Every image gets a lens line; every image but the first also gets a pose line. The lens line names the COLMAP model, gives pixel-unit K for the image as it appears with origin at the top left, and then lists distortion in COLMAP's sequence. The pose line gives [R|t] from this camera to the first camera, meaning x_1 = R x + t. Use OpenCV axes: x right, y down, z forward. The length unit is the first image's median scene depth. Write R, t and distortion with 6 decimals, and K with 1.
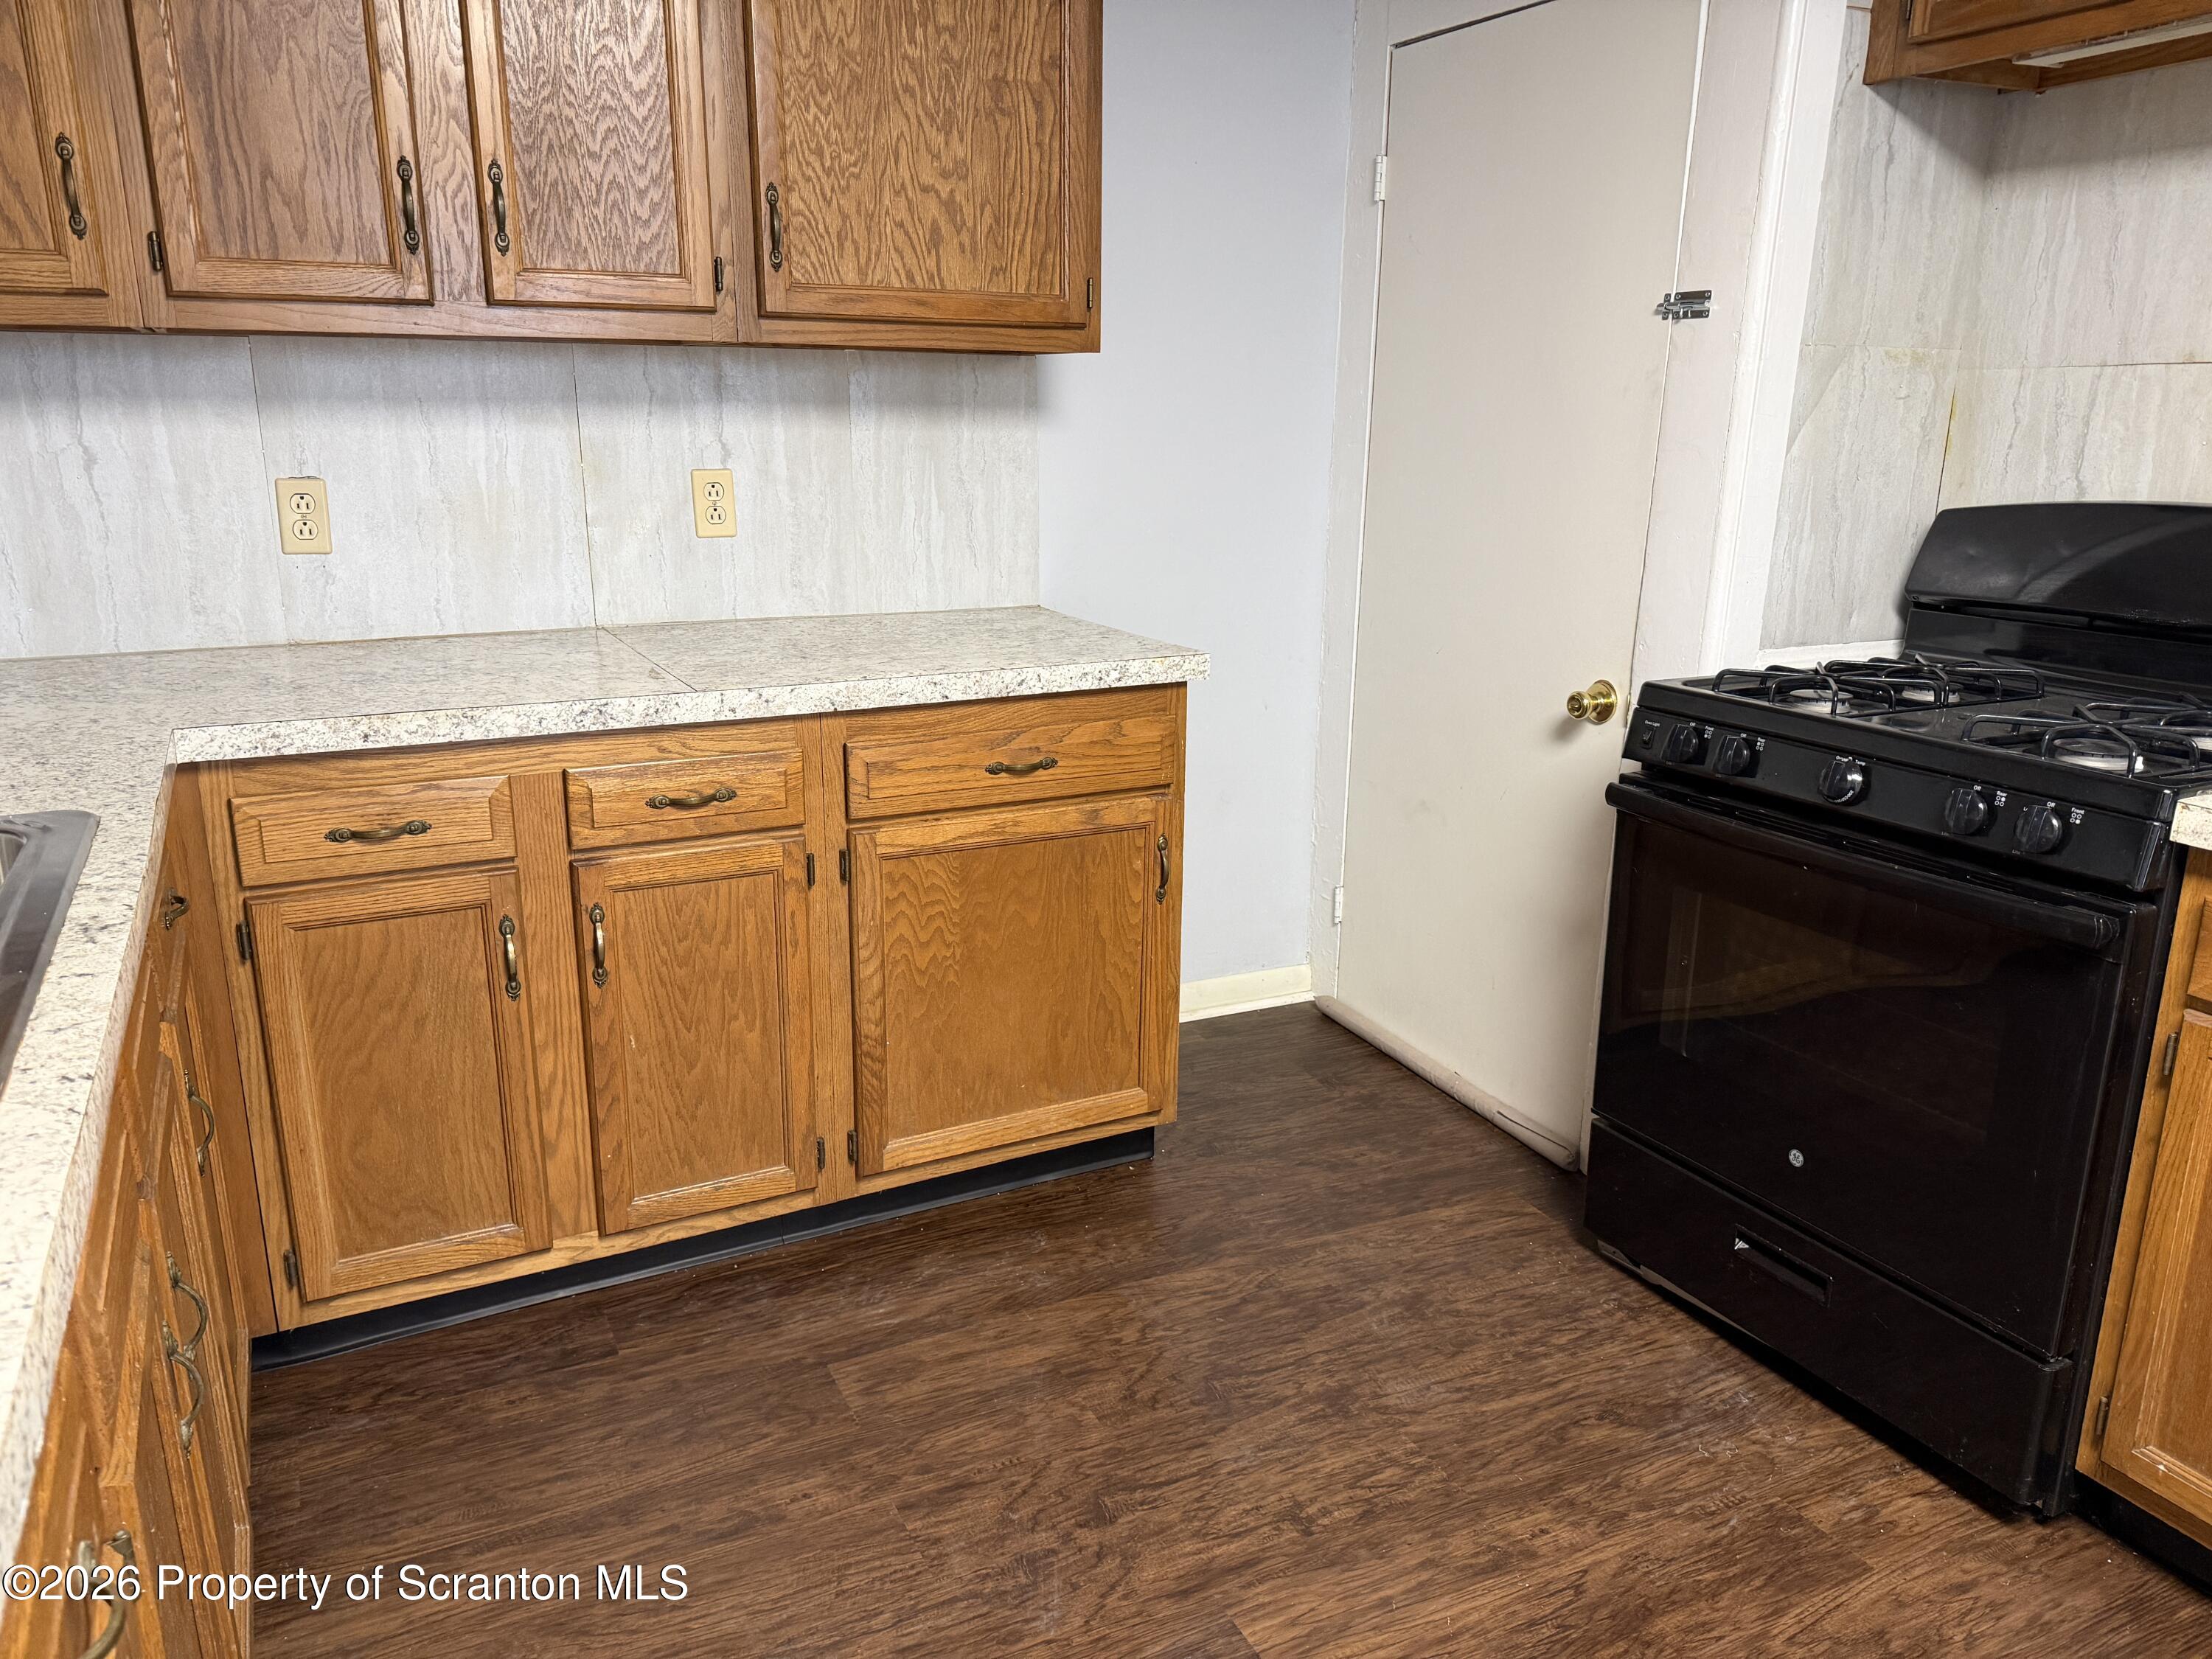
lens RADIAL K [[1551.4, 0, 1102.2], [0, 1551.4, 821.1], [0, 0, 1]] dist [0.084596, -0.104461]
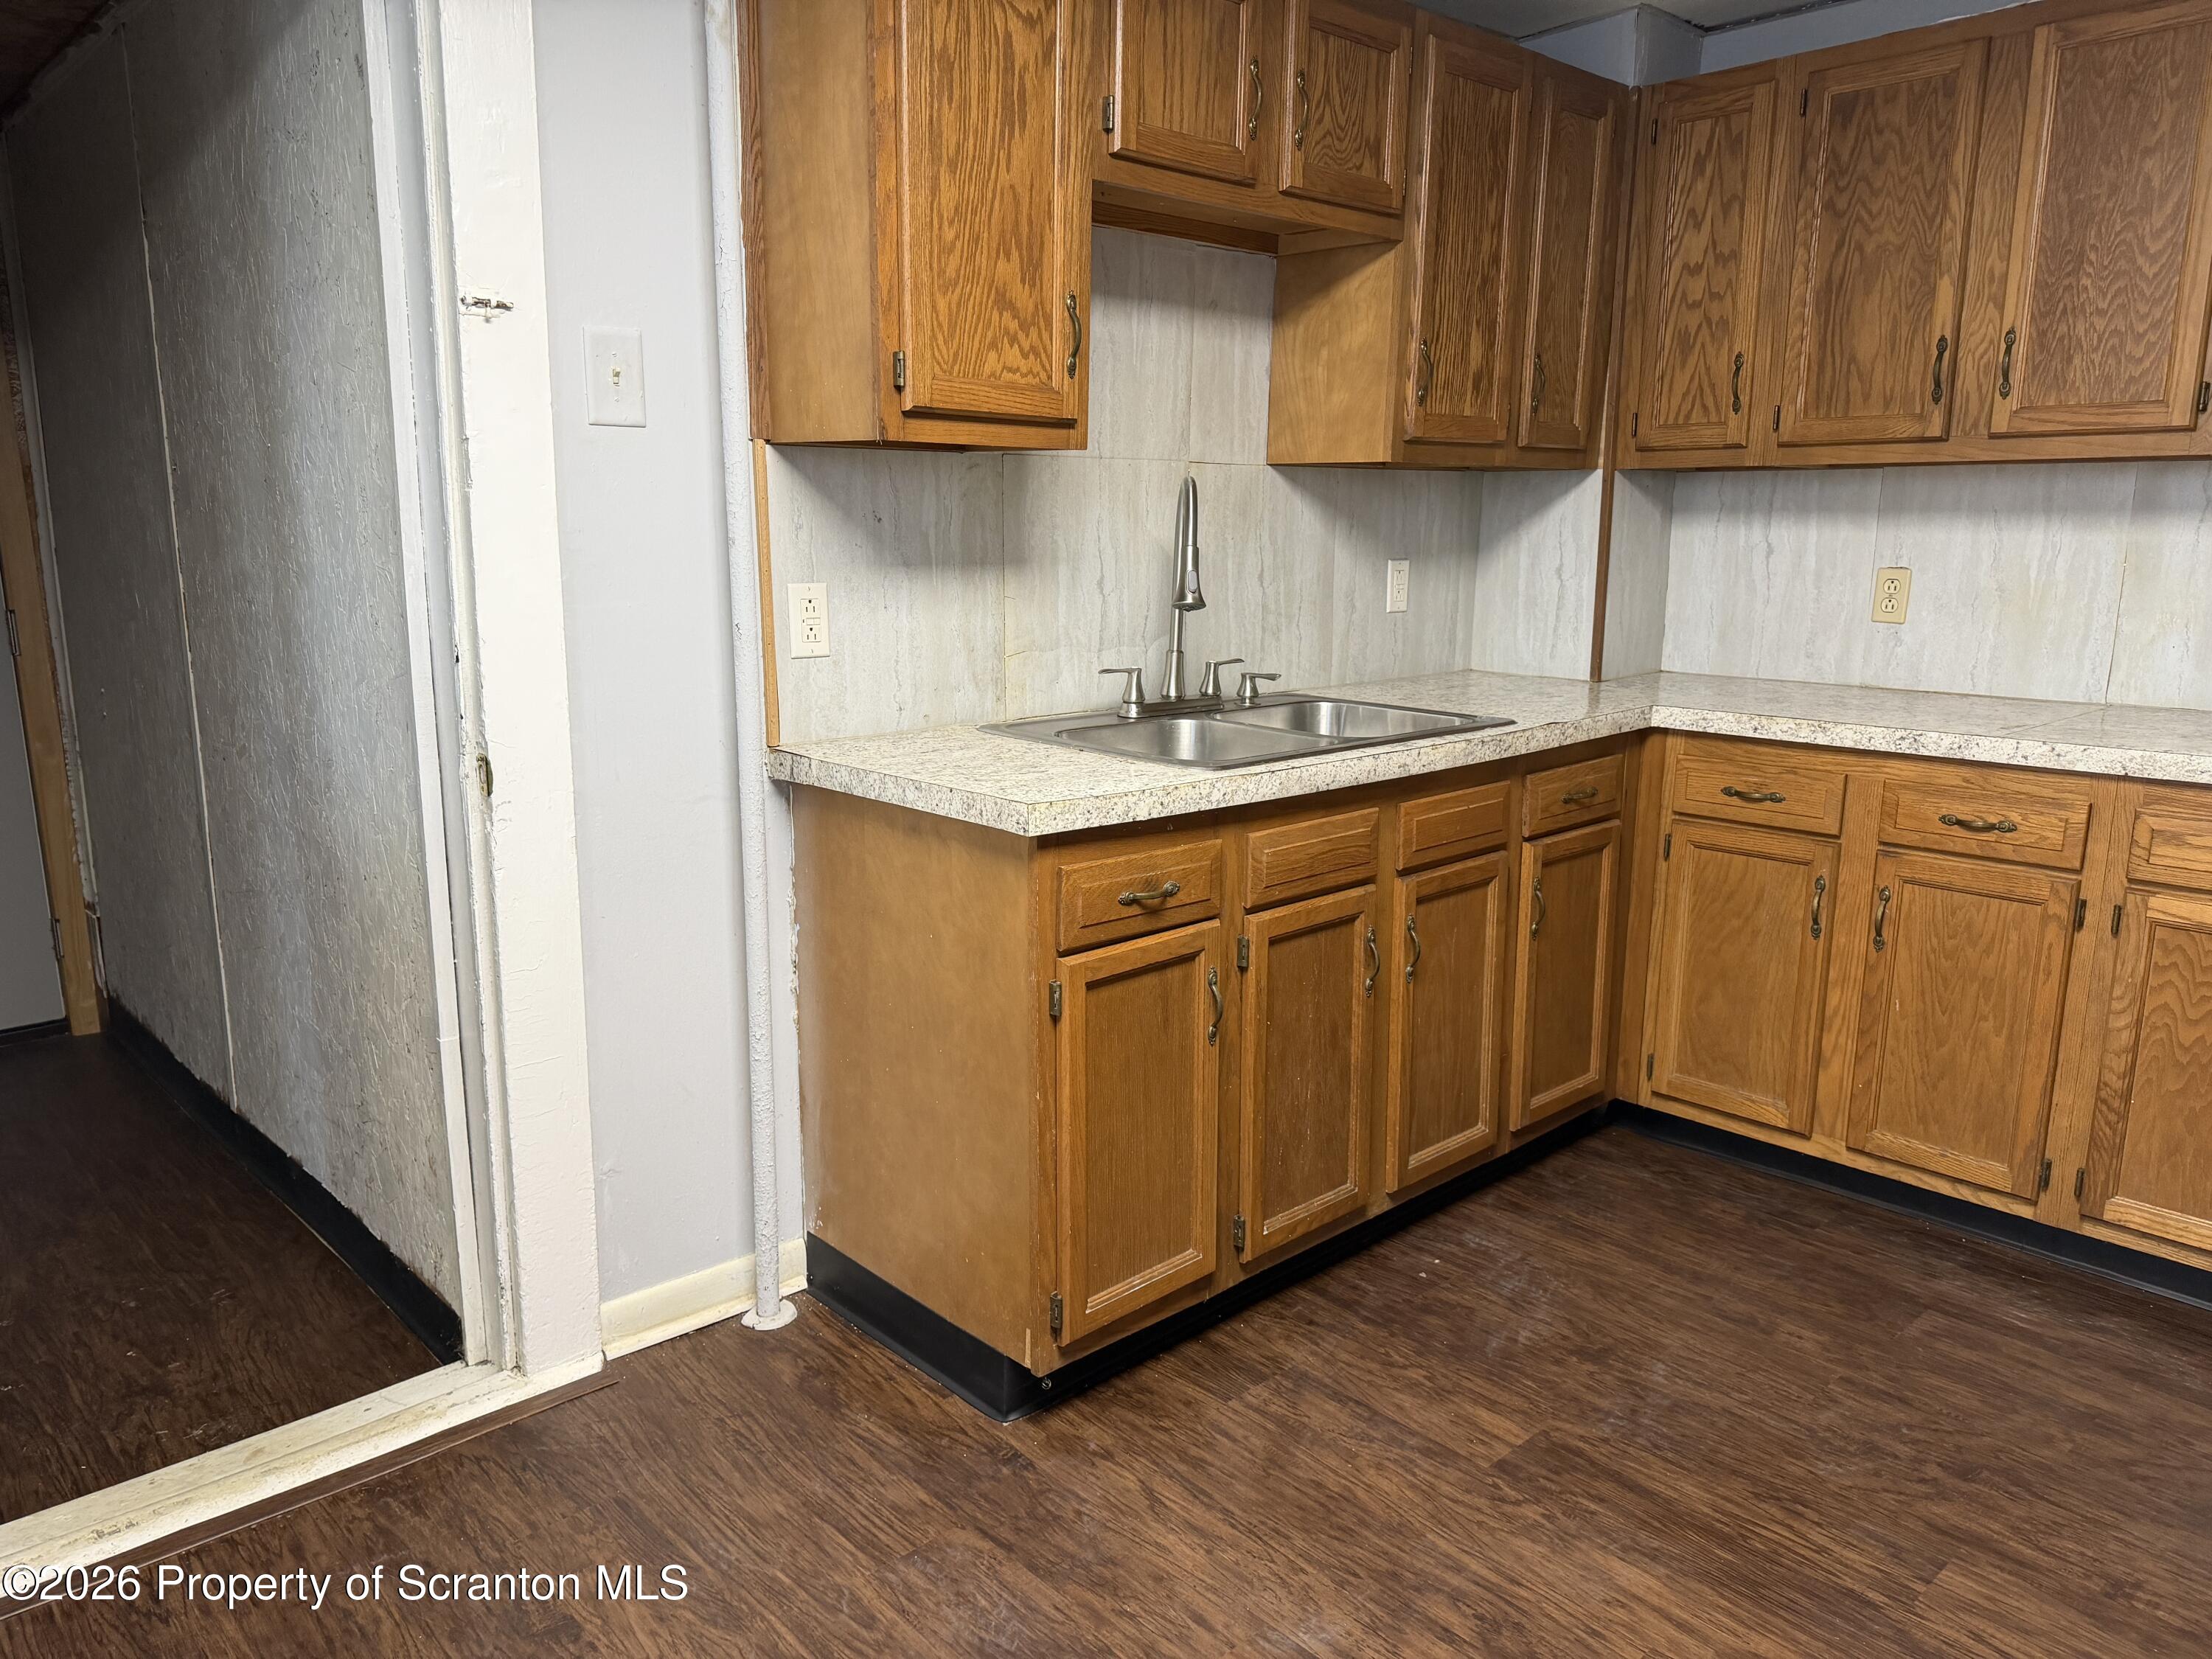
lens RADIAL K [[1551.4, 0, 1102.2], [0, 1551.4, 821.1], [0, 0, 1]] dist [0.084596, -0.104461]
pose [[0.266845, 0.175256, -0.947670, 0.706327], [-0.254180, 0.961308, 0.106206, 0.026396], [0.929616, 0.212538, 0.301067, -0.009938]]
